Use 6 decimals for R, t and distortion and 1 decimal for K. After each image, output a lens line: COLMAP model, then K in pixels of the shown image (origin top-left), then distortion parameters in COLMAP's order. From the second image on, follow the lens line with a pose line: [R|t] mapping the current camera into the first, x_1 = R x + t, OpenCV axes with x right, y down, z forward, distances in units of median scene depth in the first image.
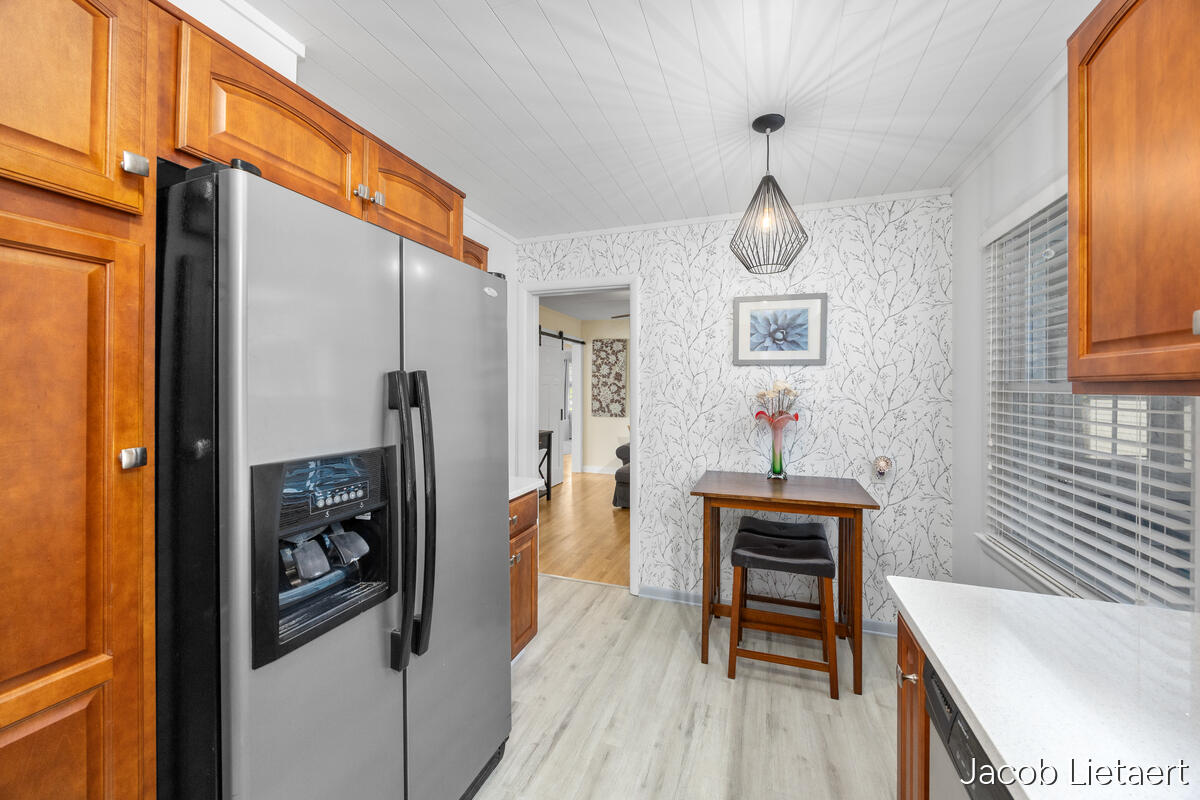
lens RADIAL K [[457.6, 0, 604.3], [0, 457.6, 389.9], [0, 0, 1]] dist [-0.001395, -0.000080]
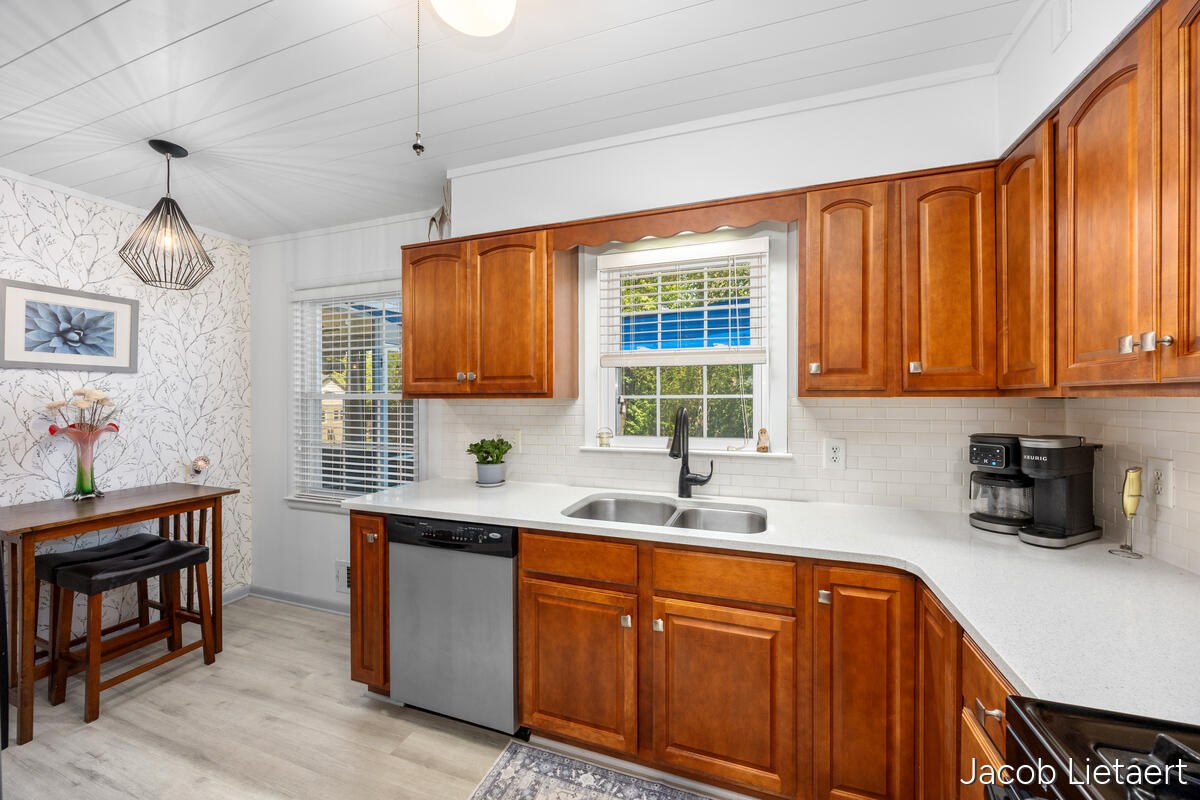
lens RADIAL K [[457.6, 0, 603.3], [0, 457.6, 397.4], [0, 0, 1]] dist [-0.001395, -0.000080]
pose [[0.015608, -0.003908, 0.999871, -0.500090], [0.005146, 0.999979, 0.003828, -0.001395], [-0.999865, 0.005086, 0.015628, -0.019697]]
